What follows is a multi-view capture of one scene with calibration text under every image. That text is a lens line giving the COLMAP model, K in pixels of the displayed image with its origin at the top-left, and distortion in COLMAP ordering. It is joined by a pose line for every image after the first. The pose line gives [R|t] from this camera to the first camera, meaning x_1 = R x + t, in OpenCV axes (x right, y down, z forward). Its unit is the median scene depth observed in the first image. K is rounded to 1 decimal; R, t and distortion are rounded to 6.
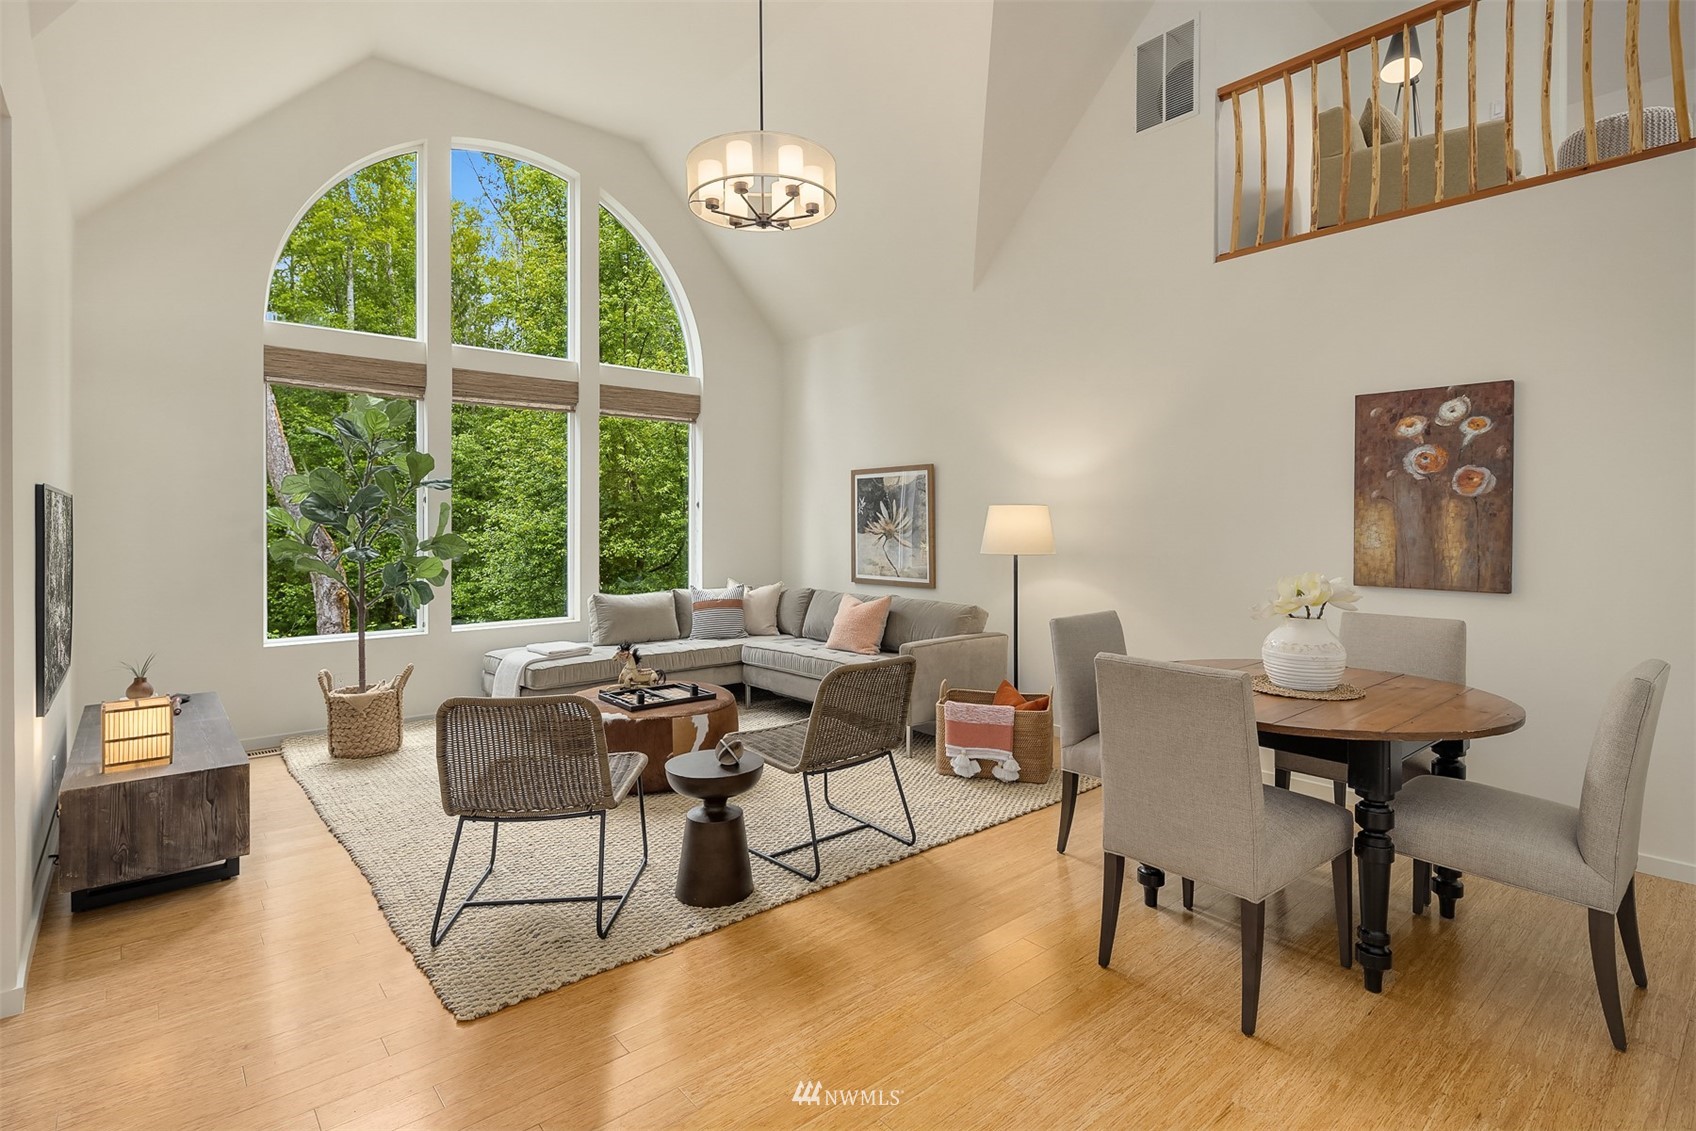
lens RADIAL K [[834.1, 0, 845.5], [0, 834.1, 526.6], [0, 0, 1]] dist [0.002442, -0.000049]
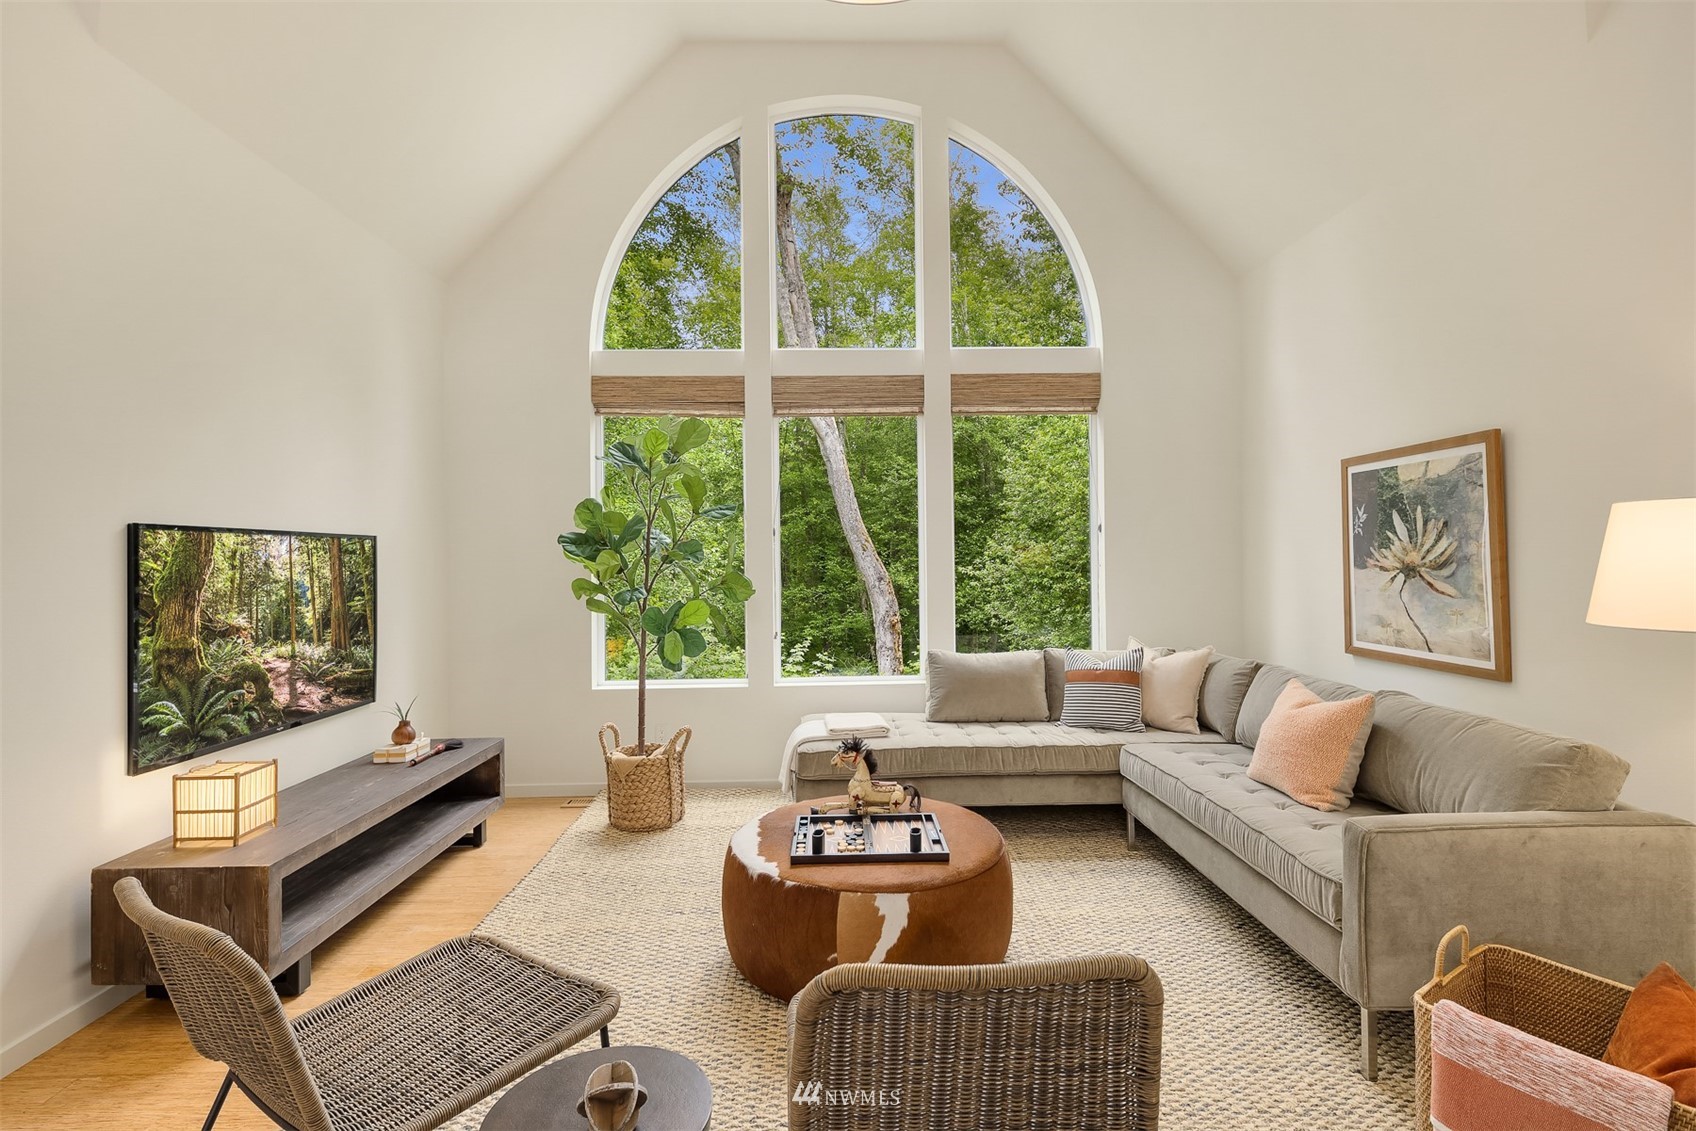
lens RADIAL K [[824.5, 0, 851.5], [0, 824.5, 547.1], [0, 0, 1]] dist [0.000392, -0.001123]
pose [[0.778367, -0.017429, -0.627567, 0.120050], [0.010018, 0.999832, -0.015342, -0.001671], [0.627729, 0.005655, 0.778411, 0.407257]]
